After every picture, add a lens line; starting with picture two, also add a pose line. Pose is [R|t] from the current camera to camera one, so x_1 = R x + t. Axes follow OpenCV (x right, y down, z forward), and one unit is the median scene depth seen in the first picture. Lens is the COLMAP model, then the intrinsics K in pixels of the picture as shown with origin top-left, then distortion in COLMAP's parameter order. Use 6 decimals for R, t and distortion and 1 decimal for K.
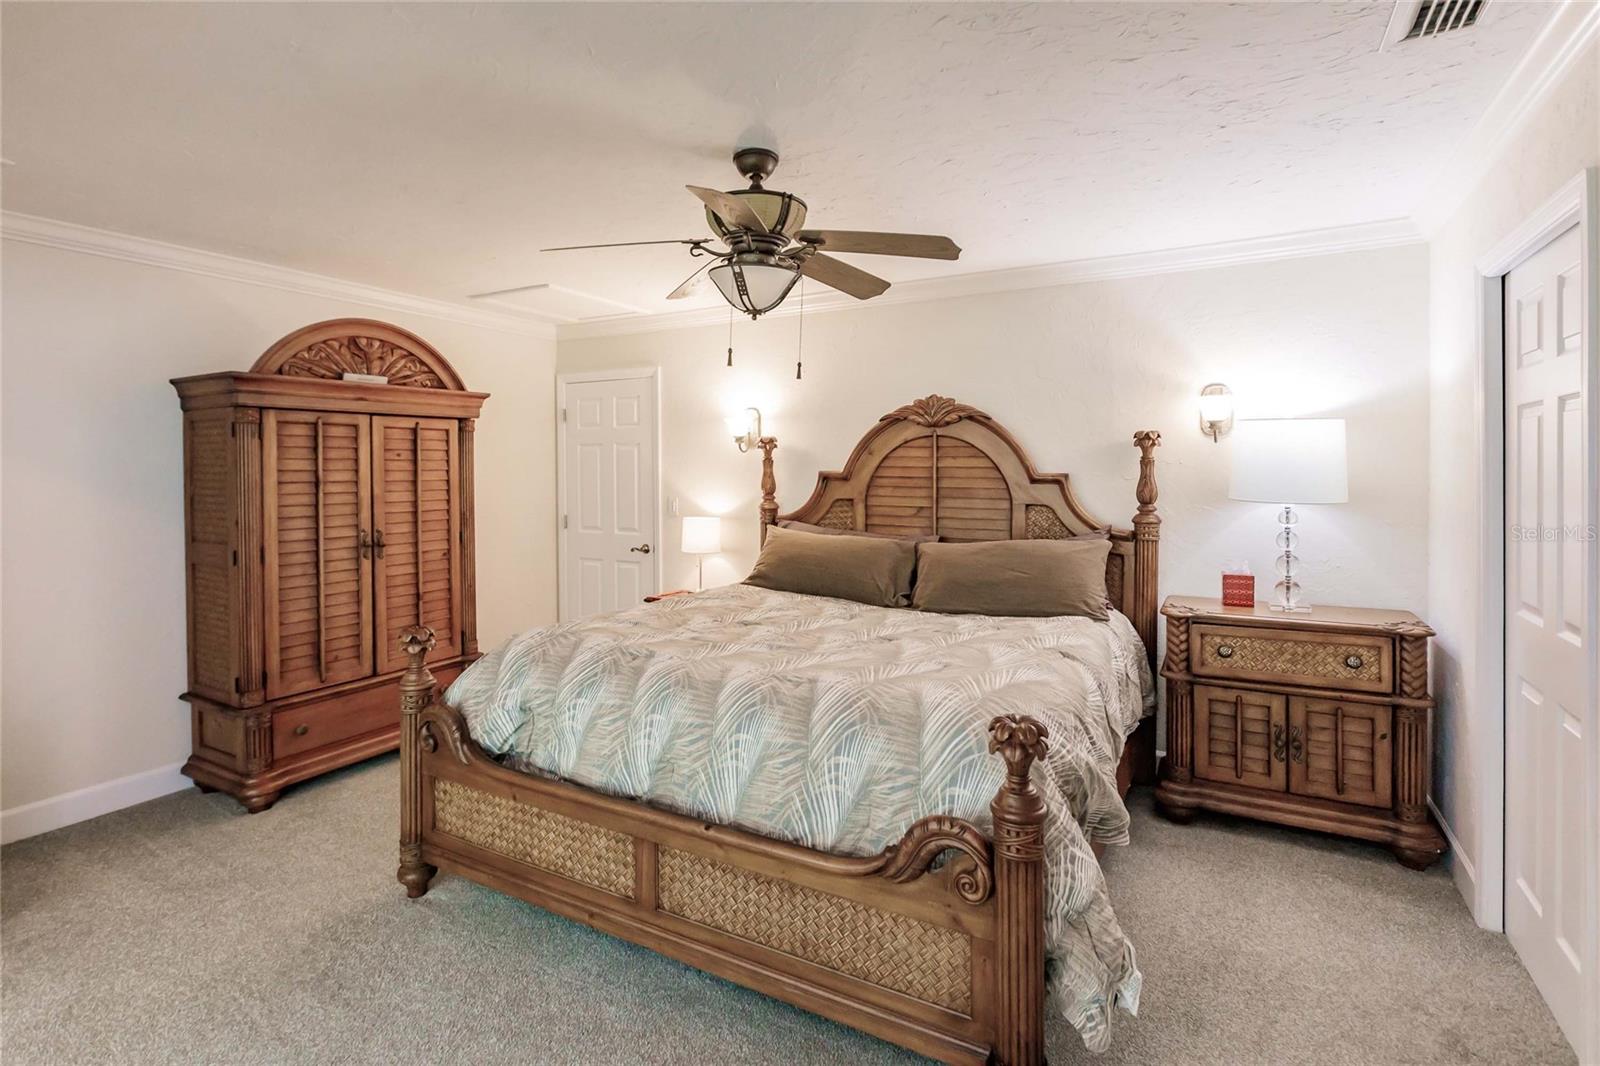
lens RADIAL K [[760.0, 0, 781.8], [0, 760.0, 474.0], [0, 0, 1]] dist [0.000242, 0.000014]
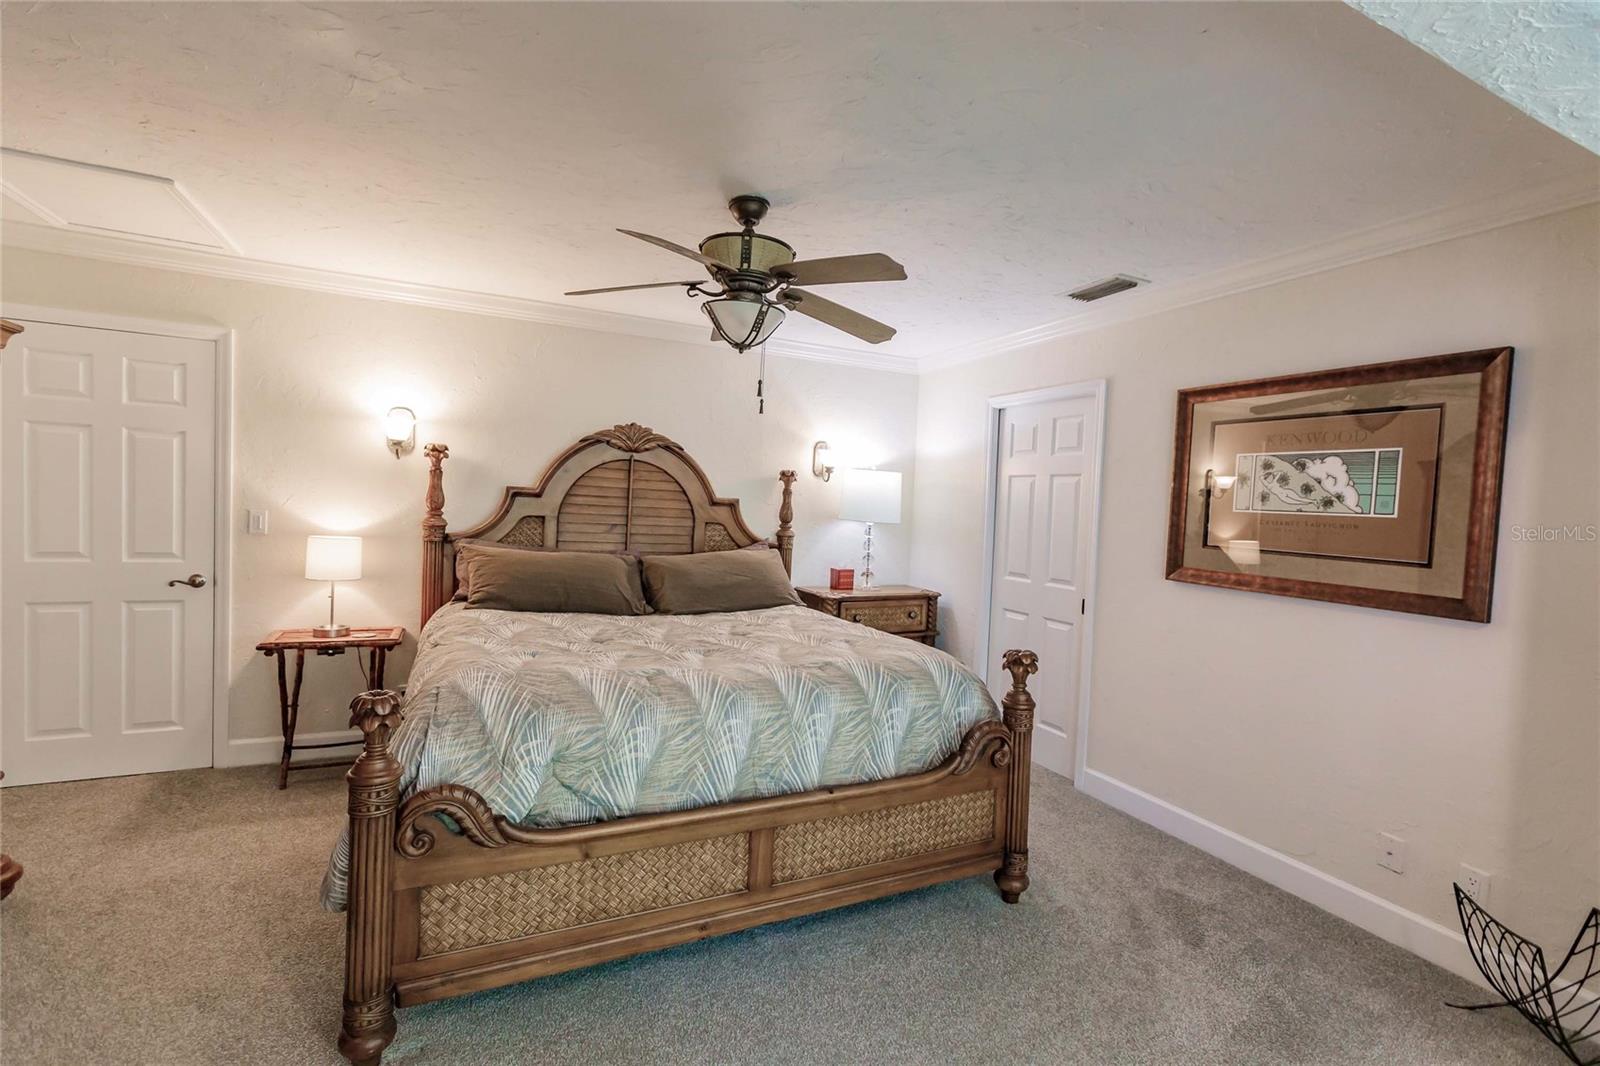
lens RADIAL K [[710.4, 0, 801.1], [0, 710.4, 524.7], [0, 0, 1]] dist [-0.002903, -0.000181]
pose [[0.581498, 0.003452, 0.813541, -0.529671], [-0.039028, 0.998958, 0.023658, 0.010409], [-0.812611, -0.045508, 0.581027, 0.207907]]
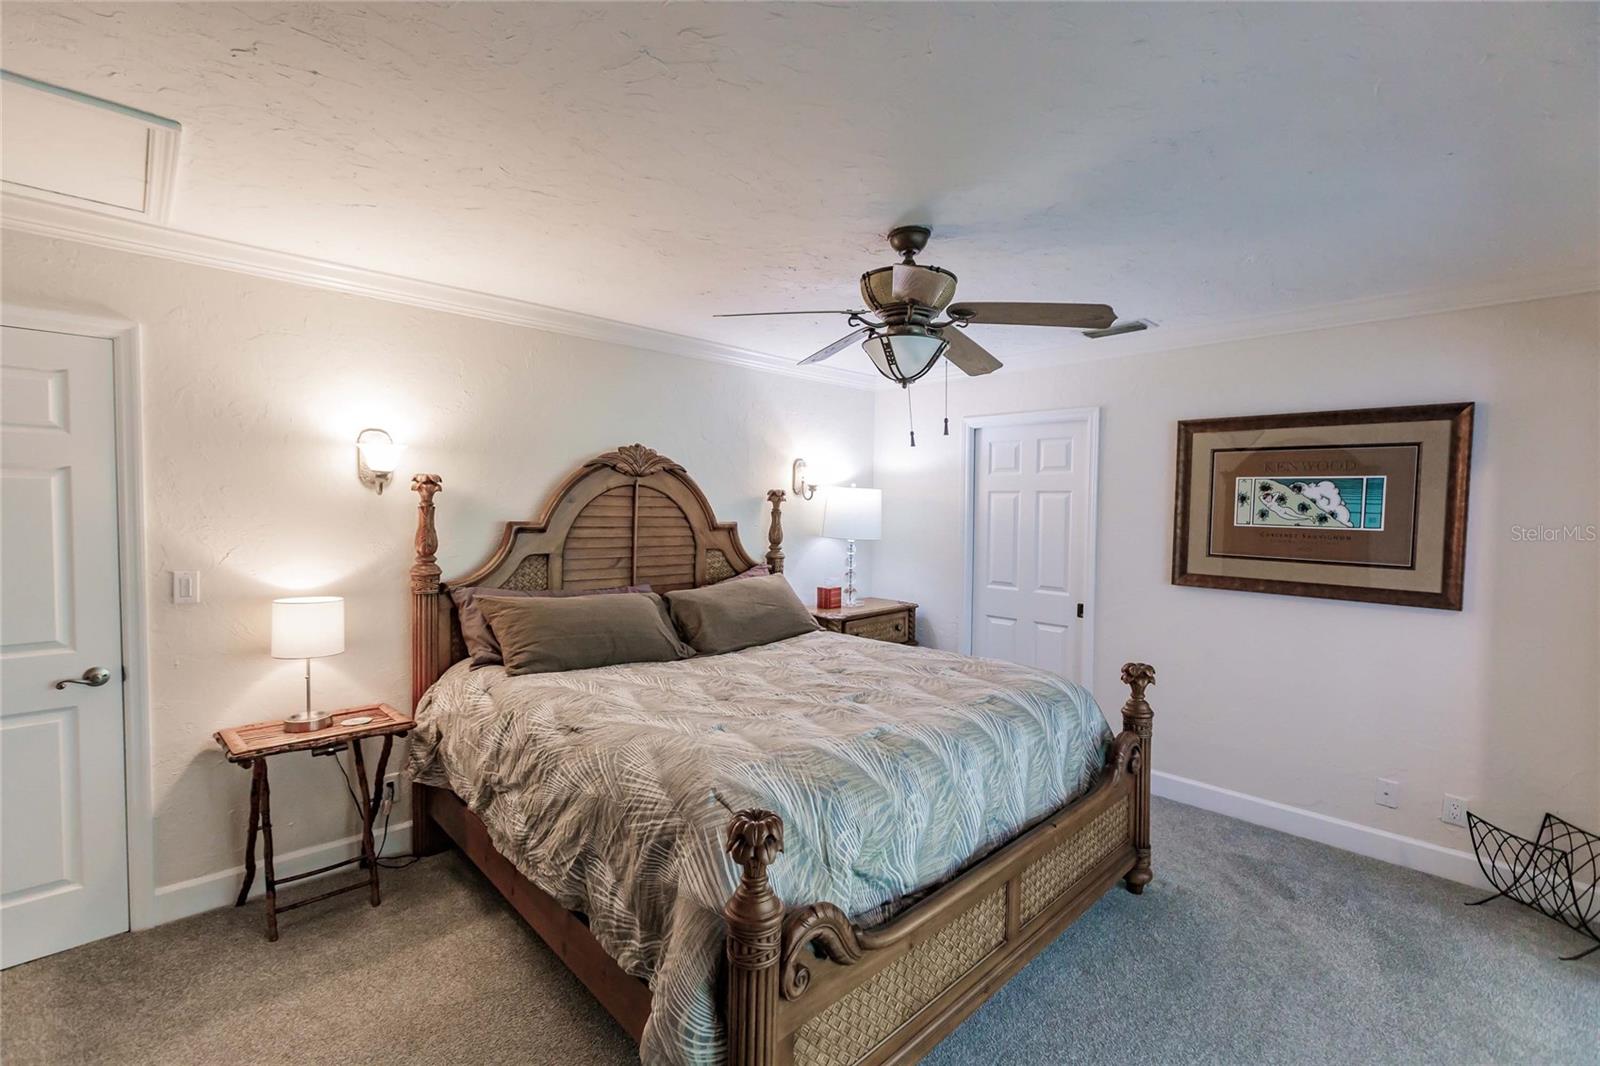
lens RADIAL K [[710.4, 0, 801.1], [0, 710.4, 524.7], [0, 0, 1]] dist [-0.002903, -0.000181]
pose [[0.285238, -0.021526, 0.958215, -0.671109], [-0.007696, 0.999664, 0.024748, -0.024857], [-0.958426, -0.014433, 0.284976, 0.563143]]
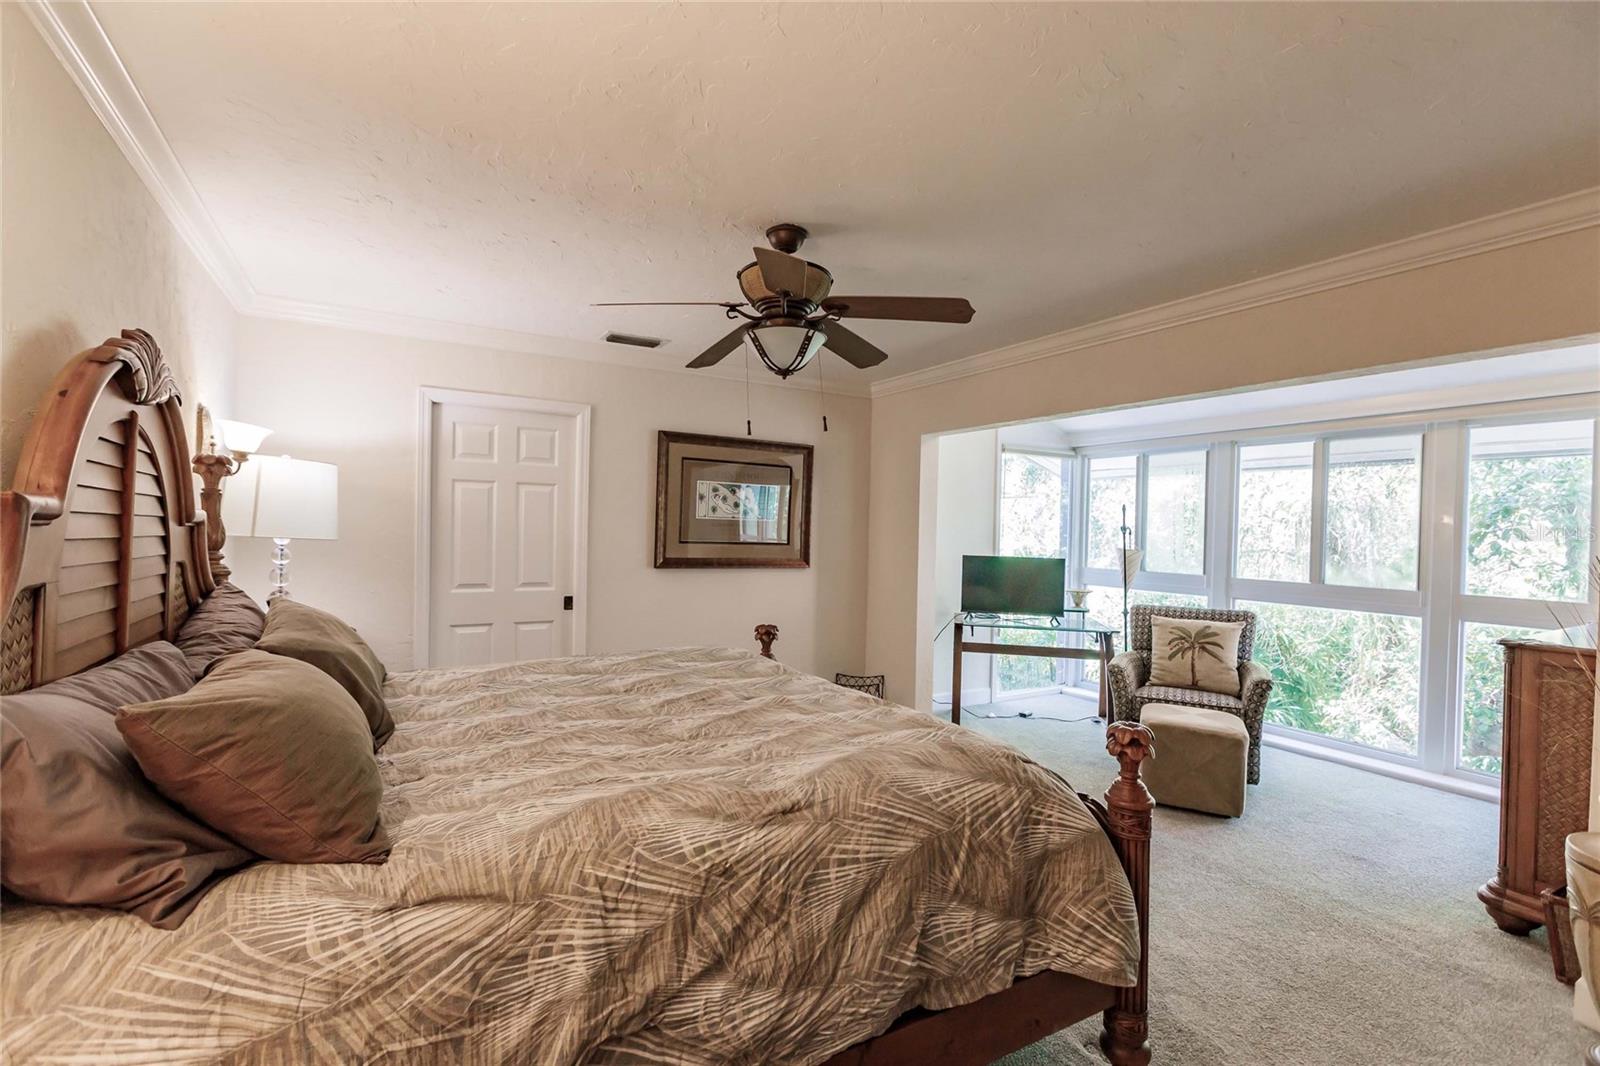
lens RADIAL K [[710.4, 0, 801.1], [0, 710.4, 524.7], [0, 0, 1]] dist [-0.002903, -0.000181]
pose [[-0.863363, -0.014607, 0.504373, -0.366937], [-0.016712, 0.999860, 0.000351, 0.003243], [-0.504307, -0.008126, -0.863486, 1.241364]]
